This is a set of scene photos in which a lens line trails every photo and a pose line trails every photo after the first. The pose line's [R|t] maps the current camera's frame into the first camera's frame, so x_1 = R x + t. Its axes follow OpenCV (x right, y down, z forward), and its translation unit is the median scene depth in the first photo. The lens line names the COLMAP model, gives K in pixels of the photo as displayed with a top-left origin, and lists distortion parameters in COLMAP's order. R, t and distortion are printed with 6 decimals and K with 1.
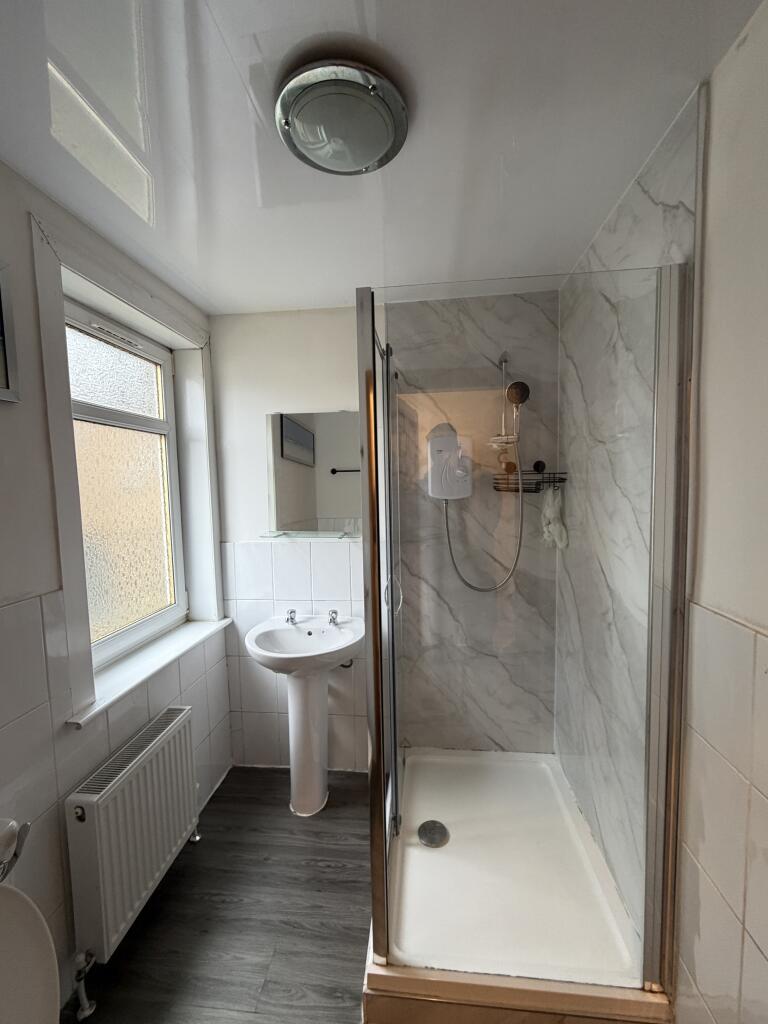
lens RADIAL K [[417.5, 0, 384.0], [0, 417.5, 512.0], [0, 0, 1]] dist [-0.001001, 0.000435]
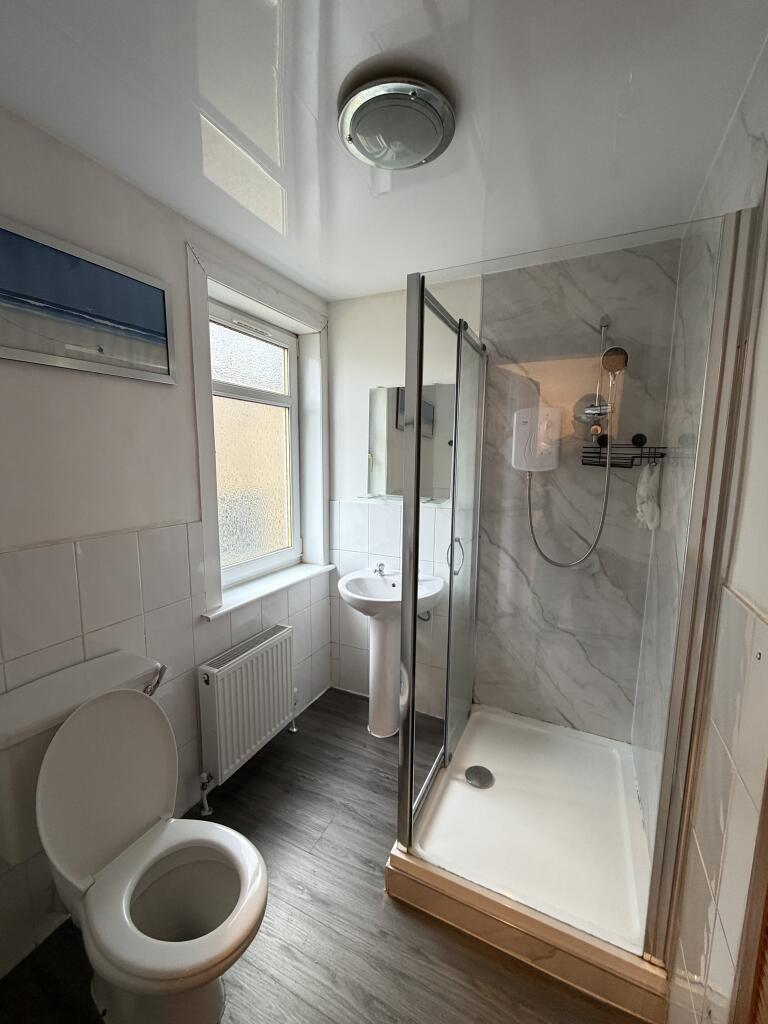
lens RADIAL K [[417.5, 0, 384.0], [0, 417.5, 512.0], [0, 0, 1]] dist [-0.001001, 0.000435]
pose [[0.940967, 0.076576, -0.329723, 0.163594], [-0.055415, 0.995782, 0.073119, 0.013148], [0.333931, -0.050531, 0.941242, -0.064979]]
